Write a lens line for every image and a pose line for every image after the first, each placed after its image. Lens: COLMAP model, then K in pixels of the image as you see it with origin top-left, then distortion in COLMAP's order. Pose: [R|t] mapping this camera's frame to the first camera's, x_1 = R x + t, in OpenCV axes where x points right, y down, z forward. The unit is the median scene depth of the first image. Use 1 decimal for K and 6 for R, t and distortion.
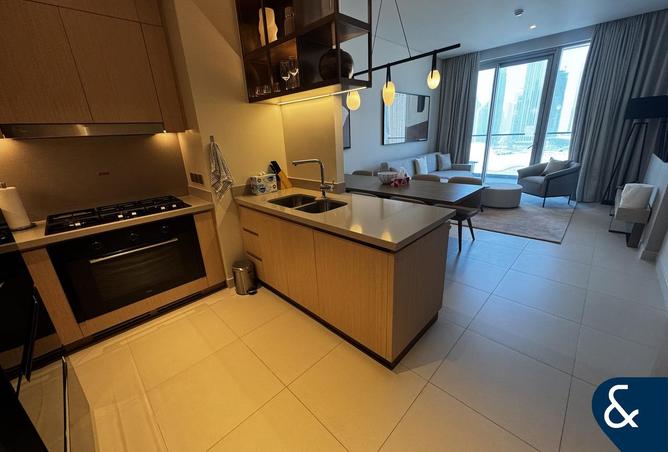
lens RADIAL K [[267.6, 0, 334.4], [0, 267.6, 222.2], [0, 0, 1]] dist [-0.000402, 0.000218]
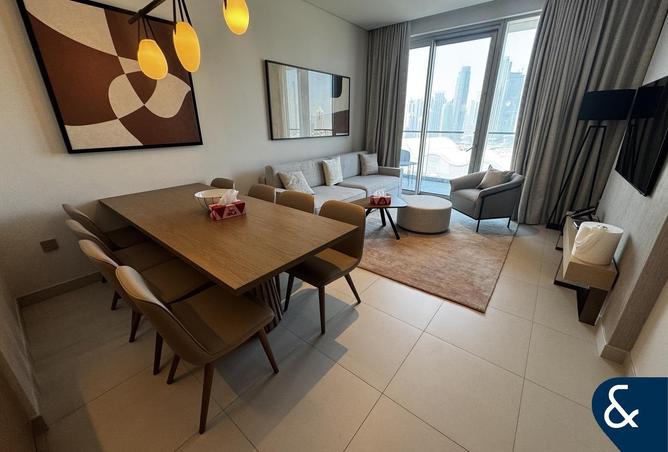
lens RADIAL K [[267.6, 0, 334.4], [0, 267.6, 222.2], [0, 0, 1]] dist [-0.000402, 0.000218]
pose [[0.993701, 0.005140, 0.111943, 0.287051], [-0.009105, 0.999348, 0.034935, -0.104672], [-0.111691, -0.035735, 0.993100, 0.286087]]
